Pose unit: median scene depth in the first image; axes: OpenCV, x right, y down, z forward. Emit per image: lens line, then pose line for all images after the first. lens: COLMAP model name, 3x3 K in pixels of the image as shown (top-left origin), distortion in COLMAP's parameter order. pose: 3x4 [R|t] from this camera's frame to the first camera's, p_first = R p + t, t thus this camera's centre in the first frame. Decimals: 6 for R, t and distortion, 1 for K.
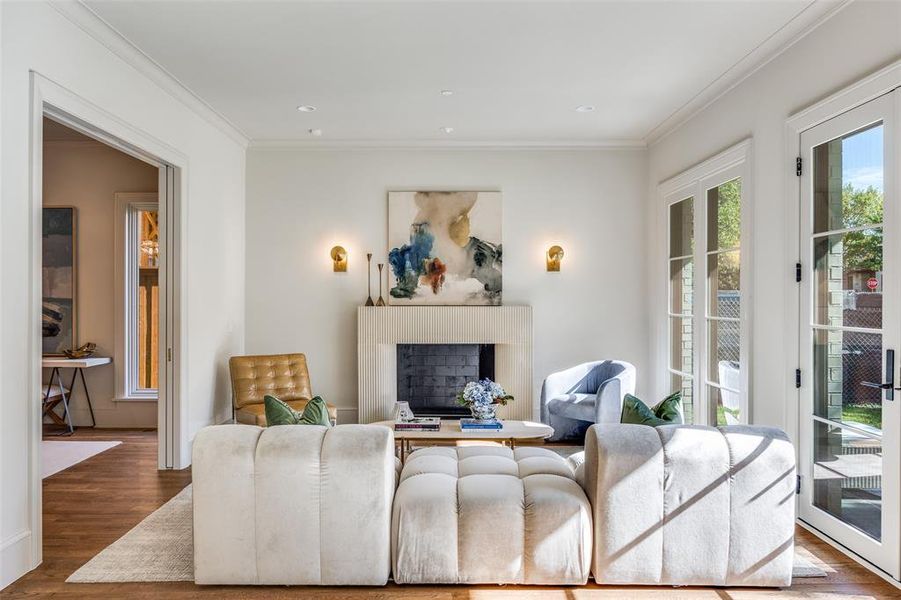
lens RADIAL K [[636.4, 0, 447.3], [0, 636.4, 294.8], [0, 0, 1]] dist [-0.006115, -0.000276]
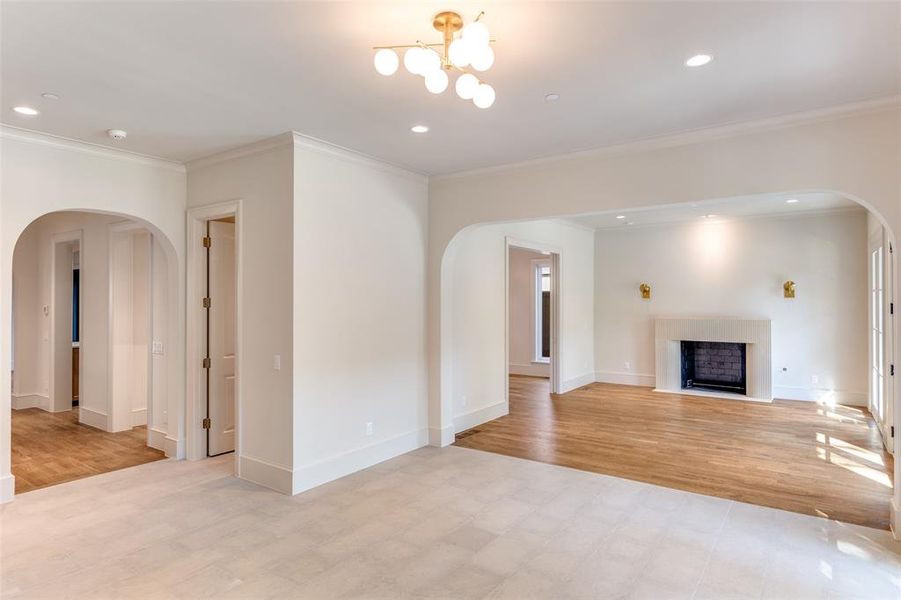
lens RADIAL K [[535.9, 0, 446.3], [0, 535.9, 302.4], [0, 0, 1]] dist [-0.003917, 0.001453]
pose [[0.807269, 0.003379, -0.590173, 0.260831], [0.002760, 0.999951, 0.009500, -0.039982], [0.590177, -0.009298, 0.807221, -0.526981]]
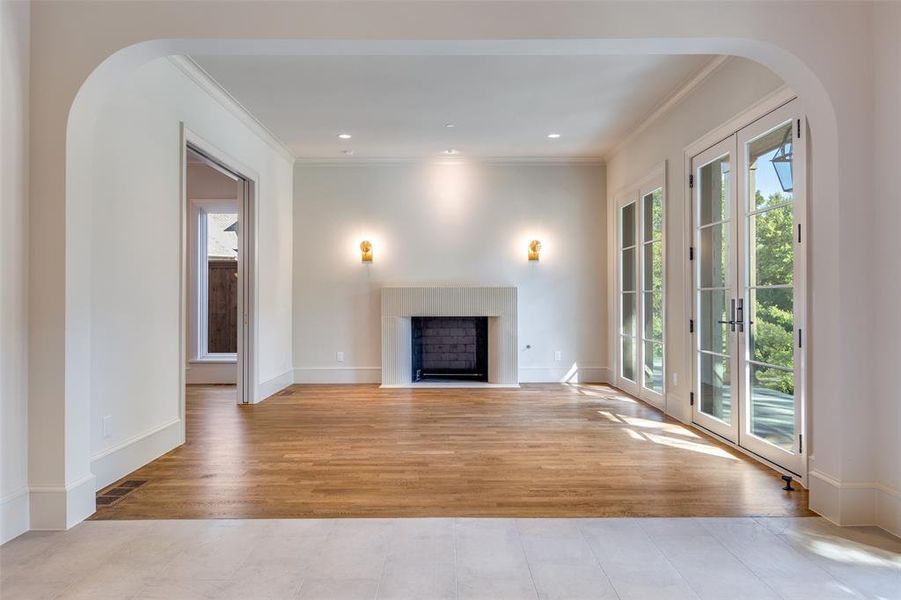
lens RADIAL K [[631.2, 0, 454.3], [0, 631.2, 300.7], [0, 0, 1]] dist [-0.000751, -0.001861]
pose [[0.999965, -0.001944, 0.008167, -0.002526], [0.001952, 0.999998, -0.001037, 0.045089], [-0.008165, 0.001053, 0.999966, -0.271196]]
